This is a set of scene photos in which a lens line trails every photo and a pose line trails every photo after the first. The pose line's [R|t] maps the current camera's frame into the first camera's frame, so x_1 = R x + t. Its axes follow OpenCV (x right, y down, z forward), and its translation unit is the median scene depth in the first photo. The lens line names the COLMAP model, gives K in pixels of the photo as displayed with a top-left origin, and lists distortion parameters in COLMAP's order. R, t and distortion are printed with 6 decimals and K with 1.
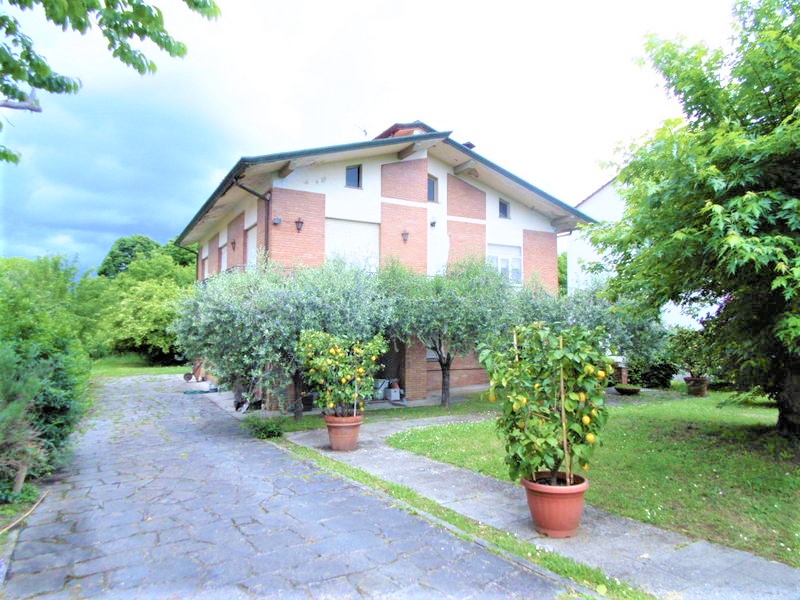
lens RADIAL K [[519.8, 0, 400.0], [0, 519.8, 300.0], [0, 0, 1]] dist [-0.001312, -0.002150]
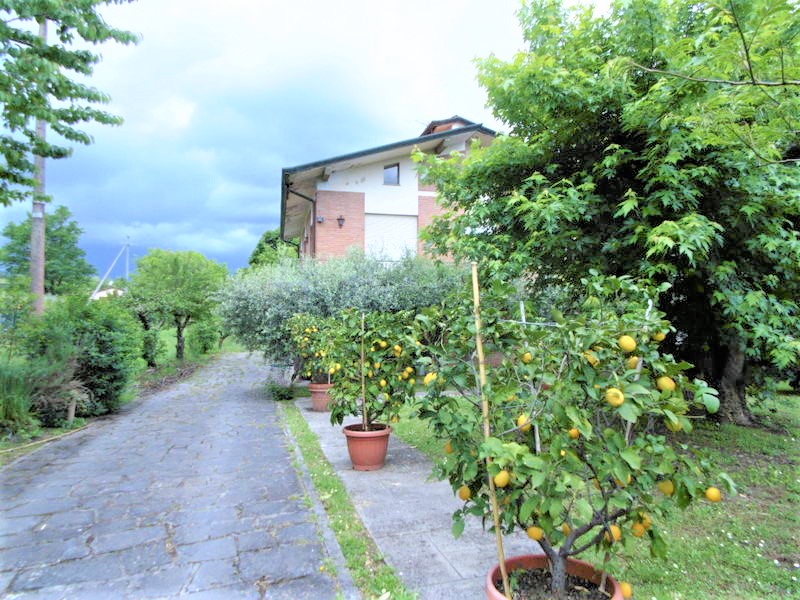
lens RADIAL K [[519.8, 0, 400.0], [0, 519.8, 300.0], [0, 0, 1]] dist [-0.001312, -0.002150]
pose [[0.961604, -0.008404, -0.274310, 0.243528], [0.017553, 0.999368, 0.030917, -0.004784], [0.273877, -0.034545, 0.961144, -0.071383]]
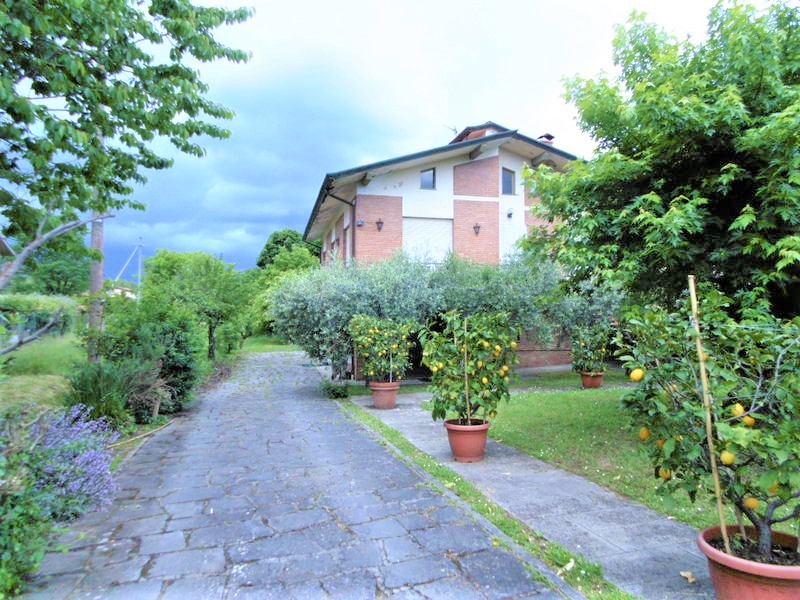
lens RADIAL K [[519.8, 0, 400.0], [0, 519.8, 300.0], [0, 0, 1]] dist [0.004962, -0.000969]
pose [[0.962700, -0.007636, -0.270463, 0.167063], [0.016611, 0.999384, 0.030908, -0.010178], [0.270060, -0.034248, 0.962234, -0.125915]]
